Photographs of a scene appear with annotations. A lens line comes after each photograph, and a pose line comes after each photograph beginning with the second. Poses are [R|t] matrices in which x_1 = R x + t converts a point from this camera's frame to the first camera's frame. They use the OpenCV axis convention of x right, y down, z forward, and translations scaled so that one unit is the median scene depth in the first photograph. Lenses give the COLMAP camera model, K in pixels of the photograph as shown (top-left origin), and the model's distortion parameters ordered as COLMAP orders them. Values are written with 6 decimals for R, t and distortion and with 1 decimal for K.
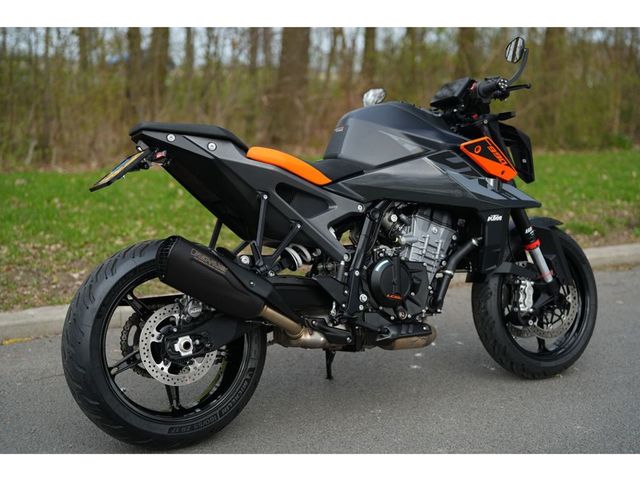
lens RADIAL K [[886.6, 0, 320.0], [0, 886.6, 240.0], [0, 0, 1]] dist [-0.105155, 1.047368]
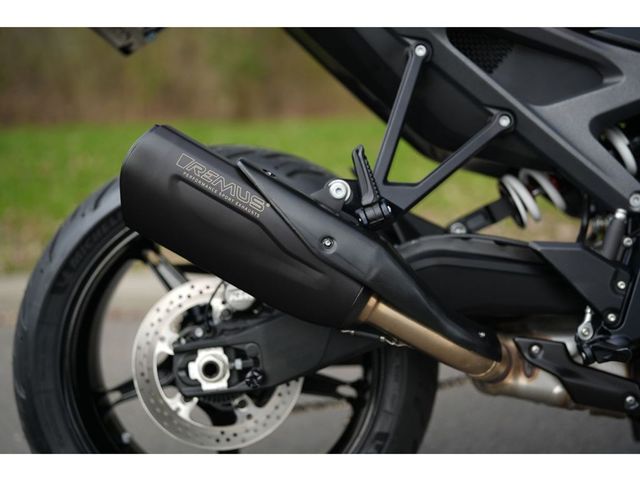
lens RADIAL K [[886.6, 0, 320.0], [0, 886.6, 240.0], [0, 0, 1]] dist [-0.105155, 1.047368]
pose [[0.842911, 0.056289, -0.535101, 0.137398], [-0.043970, 0.998393, 0.035762, 0.031375], [0.536254, -0.006616, 0.844031, 0.616655]]
